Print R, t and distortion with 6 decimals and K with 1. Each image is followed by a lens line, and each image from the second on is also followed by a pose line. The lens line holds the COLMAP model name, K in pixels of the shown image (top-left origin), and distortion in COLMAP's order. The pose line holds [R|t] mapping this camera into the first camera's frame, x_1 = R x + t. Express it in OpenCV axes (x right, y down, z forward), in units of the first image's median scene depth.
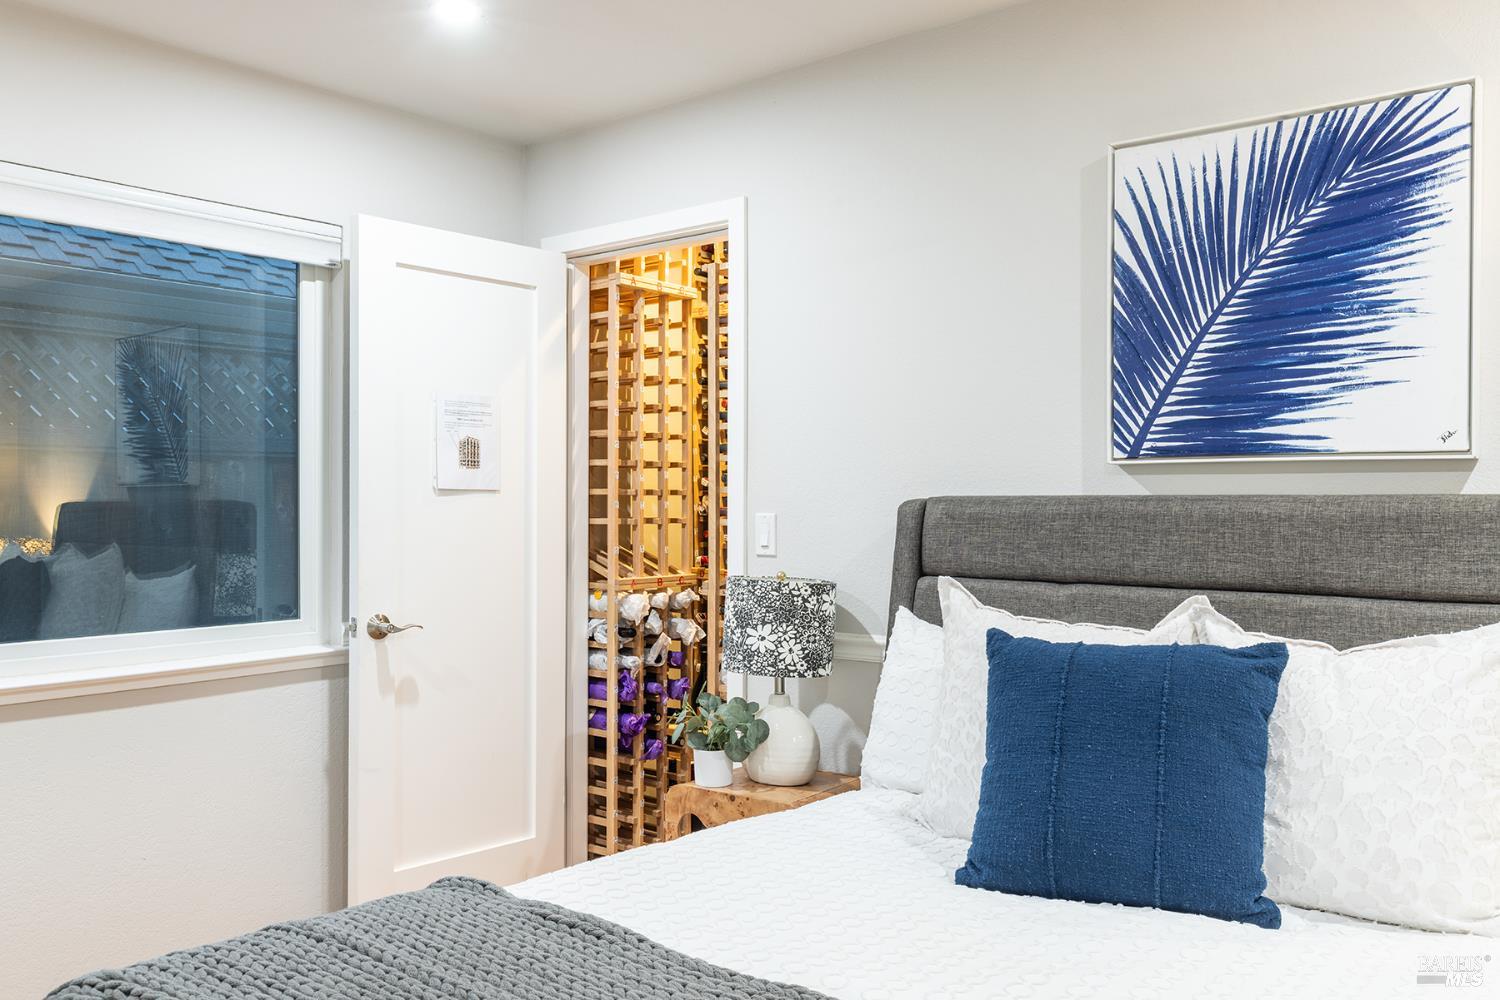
lens RADIAL K [[1209.9, 0, 750.0], [0, 1209.9, 500.0], [0, 0, 1]] dist [0.003749, 0.000396]
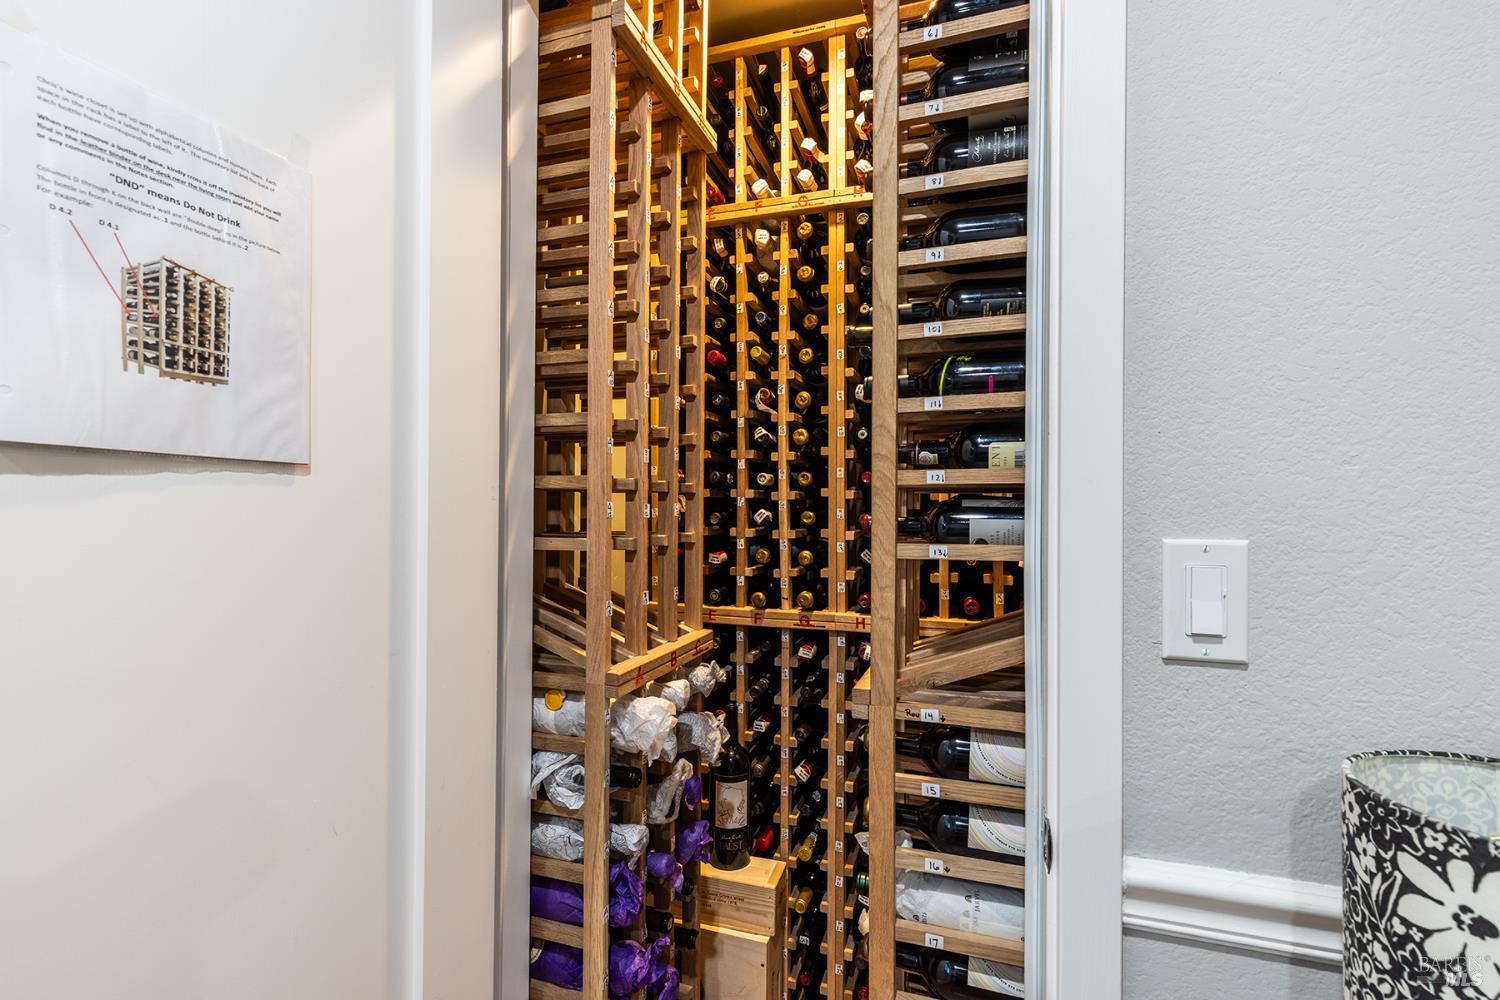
lens RADIAL K [[670.1, 0, 756.2], [0, 670.1, 503.5], [0, 0, 1]] dist [0.005032, -0.000514]
pose [[0.935788, 0.008366, 0.352465, -0.145970], [-0.008006, 0.999965, -0.002479, 0.001718], [-0.352473, -0.000502, 0.935822, 0.729434]]
